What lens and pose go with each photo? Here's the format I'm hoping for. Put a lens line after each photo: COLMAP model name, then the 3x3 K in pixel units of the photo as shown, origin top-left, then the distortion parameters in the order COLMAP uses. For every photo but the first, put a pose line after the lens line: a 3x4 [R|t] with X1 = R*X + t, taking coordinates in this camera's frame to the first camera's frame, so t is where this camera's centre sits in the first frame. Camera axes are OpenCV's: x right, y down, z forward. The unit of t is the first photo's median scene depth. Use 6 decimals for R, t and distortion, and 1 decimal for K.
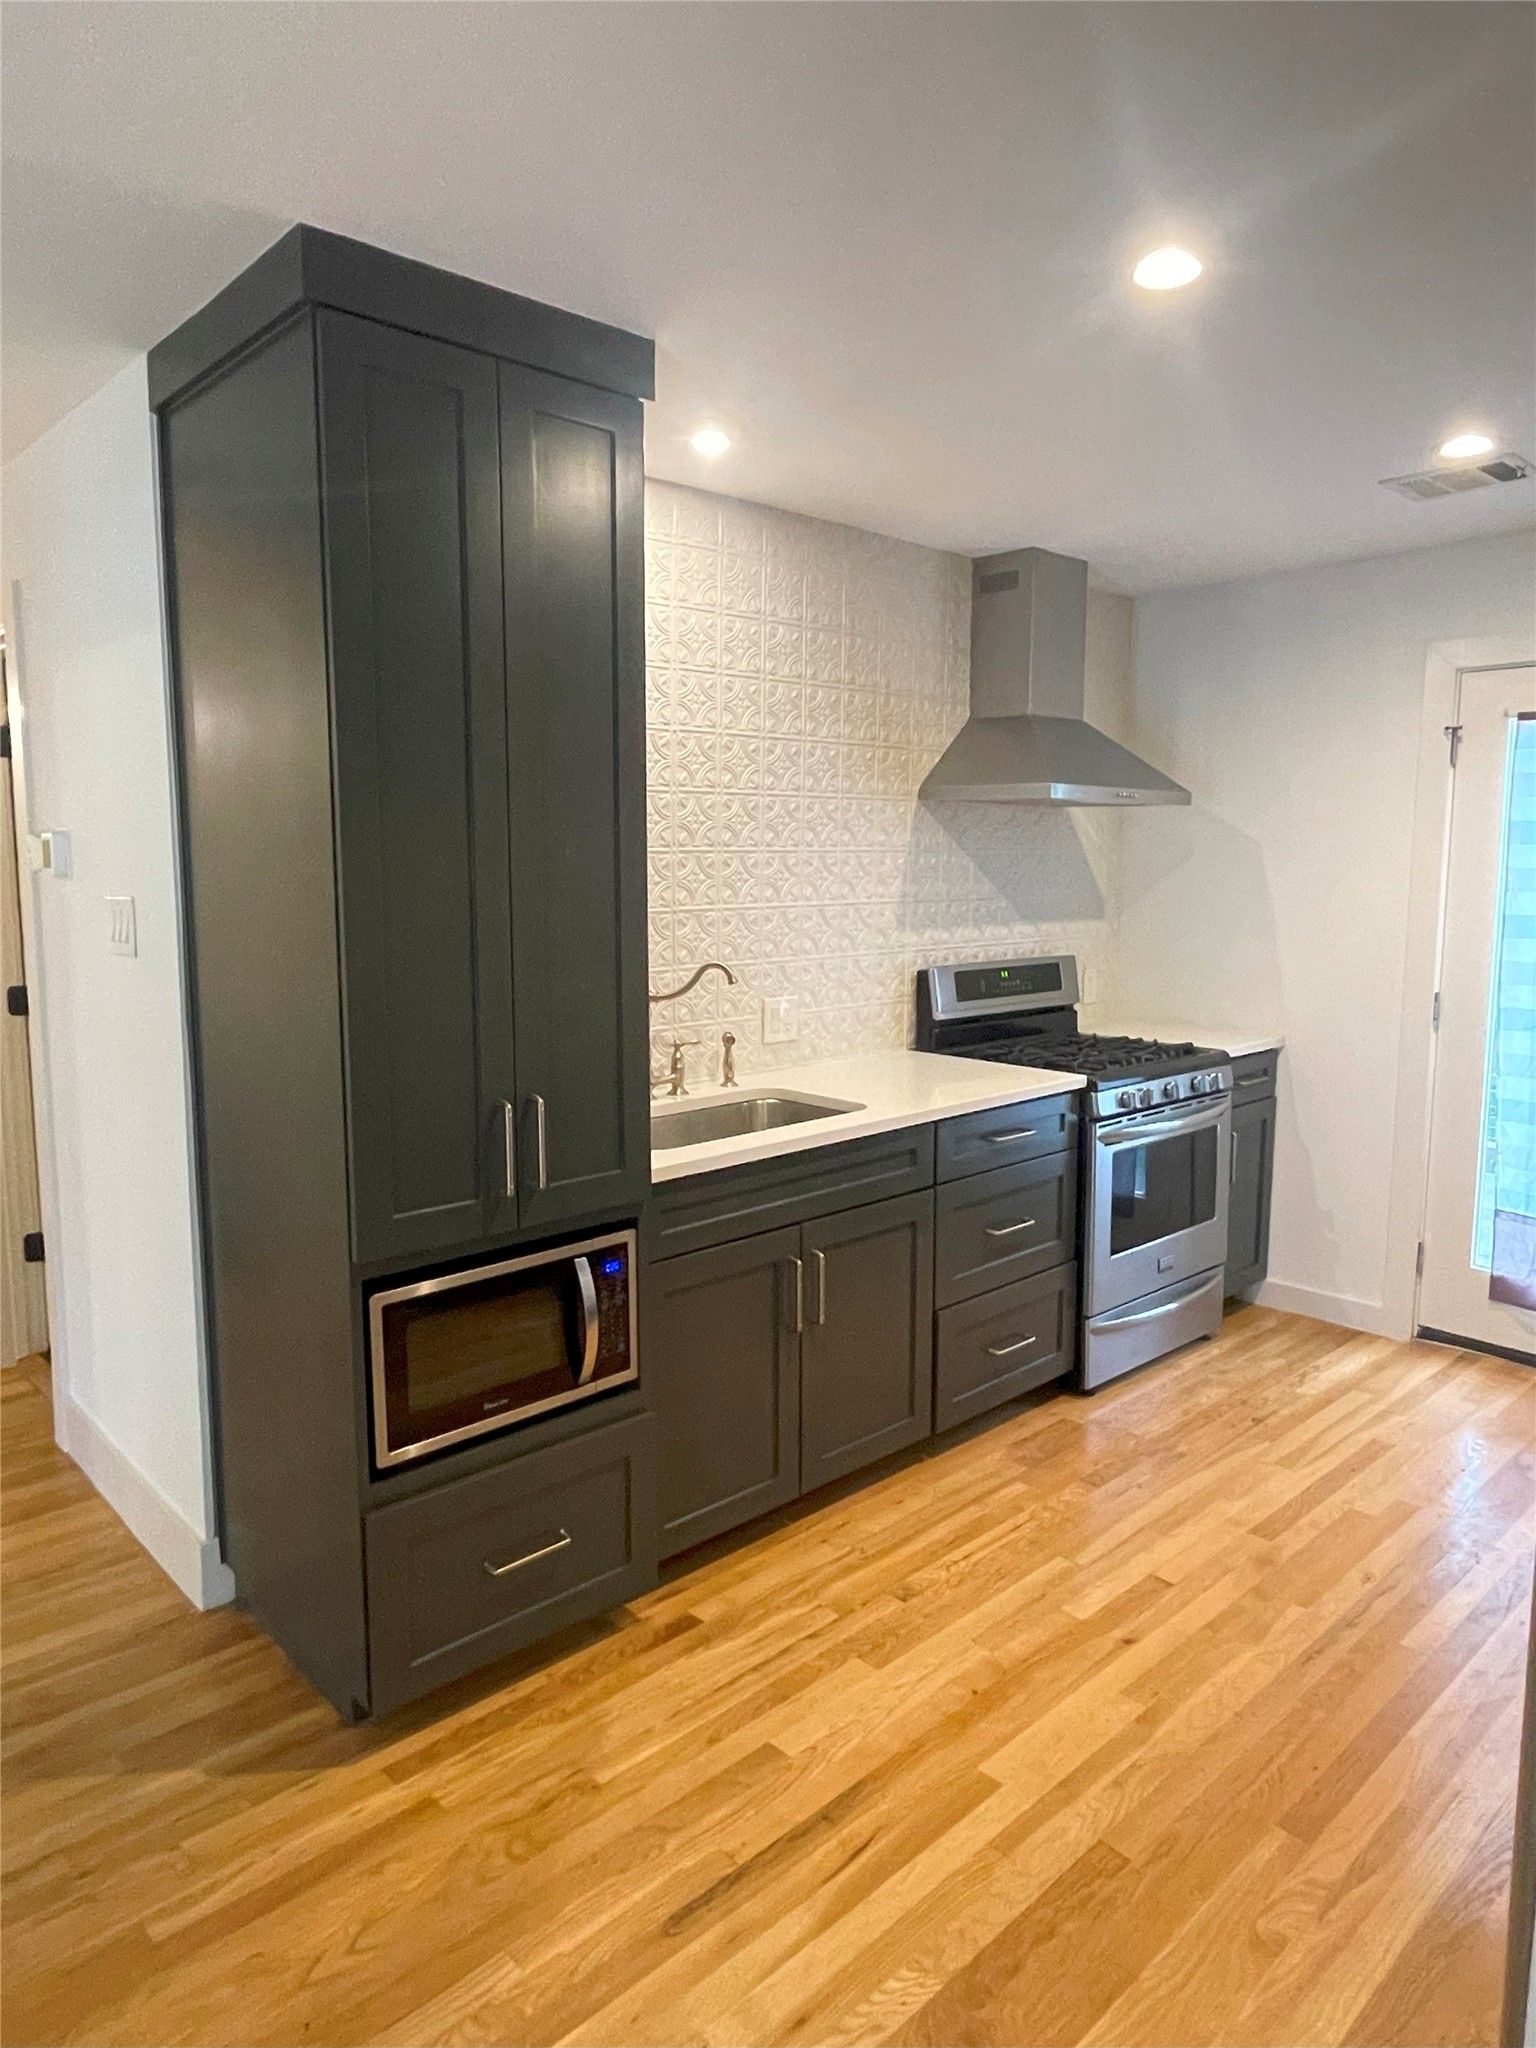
lens RADIAL K [[1286.6, 0, 766.2], [0, 1286.6, 1008.2], [0, 0, 1]] dist [-0.004280, -0.000897]
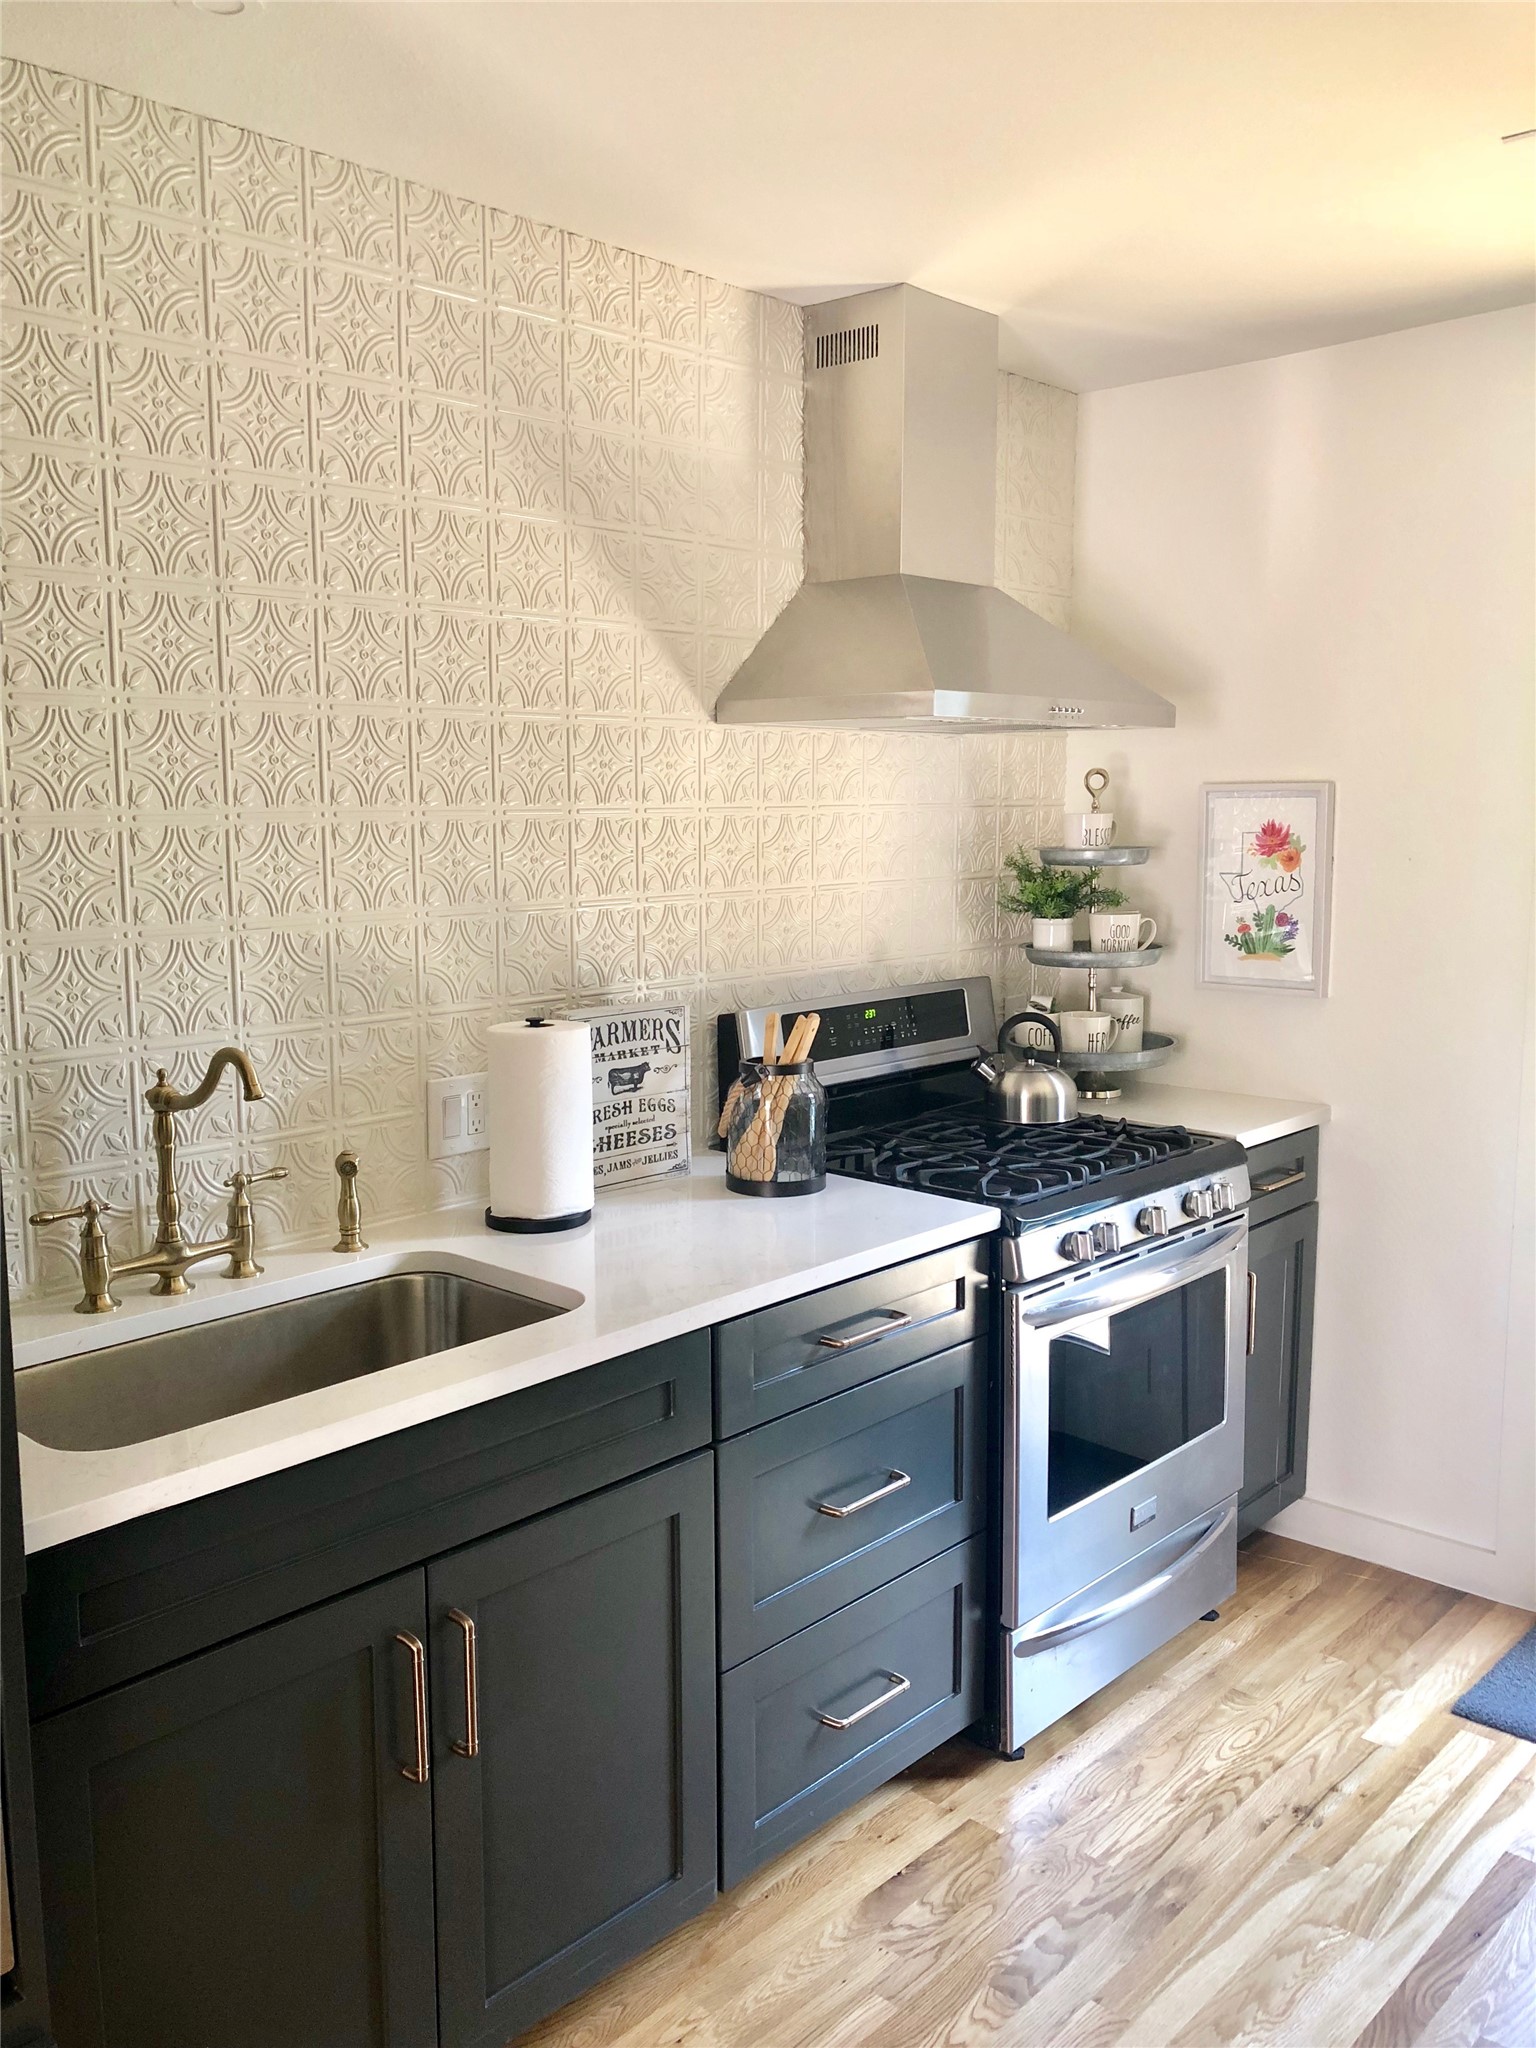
lens RADIAL K [[1675.1, 0, 767.6], [0, 1675.1, 1030.1], [0, 0, 1]] dist [-0.017866, 0.001545]
pose [[0.996717, -0.020736, 0.078259, 0.089263], [0.019274, 0.999626, 0.019390, -0.041151], [-0.078632, -0.017817, 0.996744, 0.271263]]
